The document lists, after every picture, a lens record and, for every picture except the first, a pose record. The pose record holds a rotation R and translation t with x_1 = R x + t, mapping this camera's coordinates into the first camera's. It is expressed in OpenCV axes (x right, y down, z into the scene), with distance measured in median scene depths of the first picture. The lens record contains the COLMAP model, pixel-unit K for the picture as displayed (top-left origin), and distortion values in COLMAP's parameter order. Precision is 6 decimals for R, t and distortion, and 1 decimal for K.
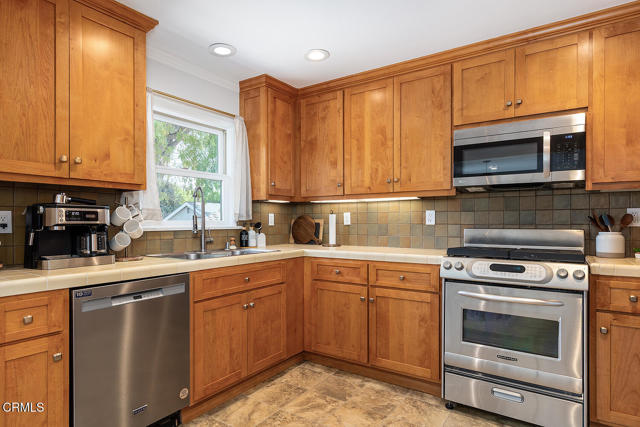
lens RADIAL K [[364.3, 0, 320.2], [0, 364.3, 226.6], [0, 0, 1]] dist [0.000850, -0.000203]
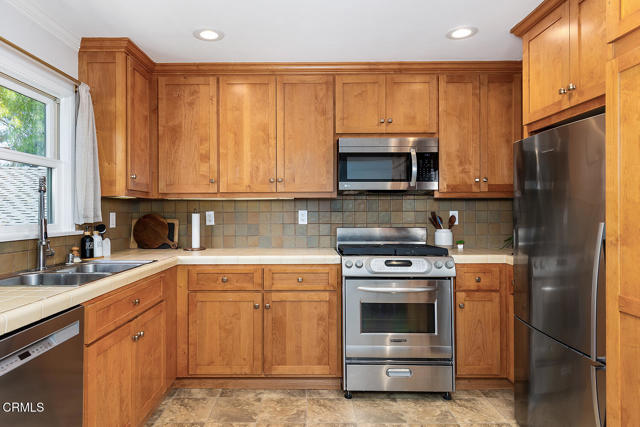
lens RADIAL K [[372.7, 0, 320.0], [0, 372.7, 213.5], [0, 0, 1]] dist [0.001790, 0.000022]
pose [[0.831689, -0.000682, 0.555241, -0.274951], [0.009717, 0.999864, -0.013328, -0.024266], [-0.555157, 0.016480, 0.831583, 0.110078]]
